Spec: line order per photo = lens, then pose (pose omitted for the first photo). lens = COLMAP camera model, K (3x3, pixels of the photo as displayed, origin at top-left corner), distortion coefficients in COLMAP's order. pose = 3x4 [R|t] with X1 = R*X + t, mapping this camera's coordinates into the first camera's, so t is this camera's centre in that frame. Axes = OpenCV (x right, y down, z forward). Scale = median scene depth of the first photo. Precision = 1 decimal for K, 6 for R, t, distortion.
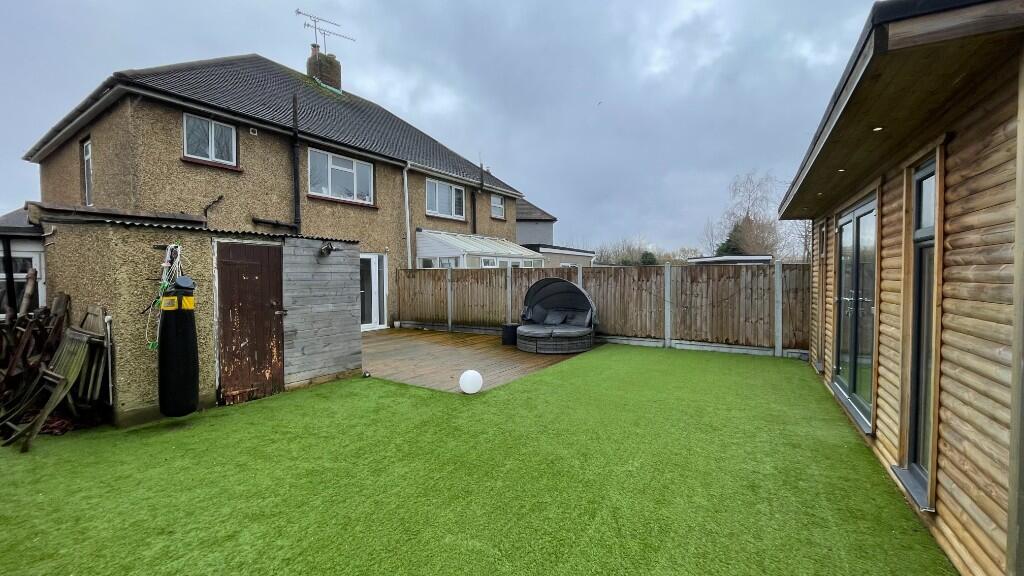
lens RADIAL K [[439.3, 0, 512.0], [0, 439.3, 288.0], [0, 0, 1]] dist [-0.000055, -0.000003]
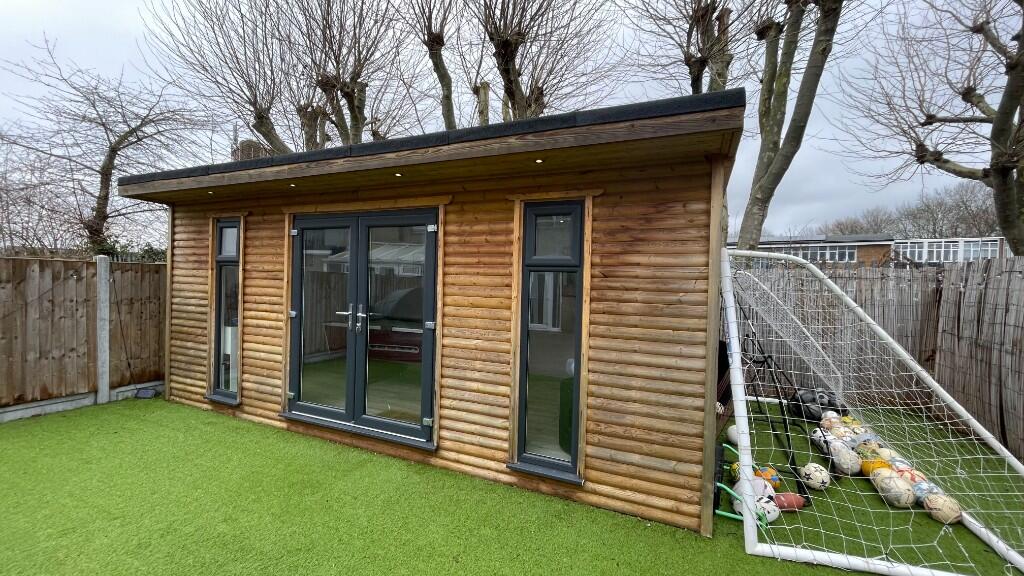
lens RADIAL K [[419.3, 0, 512.0], [0, 419.3, 288.0], [0, 0, 1]] dist [-0.001005, -0.000264]
pose [[-0.105722, -0.014686, 0.994287, -0.074763], [0.000243, 0.999891, 0.014794, -0.024096], [-0.994396, 0.001806, -0.105707, 0.457753]]
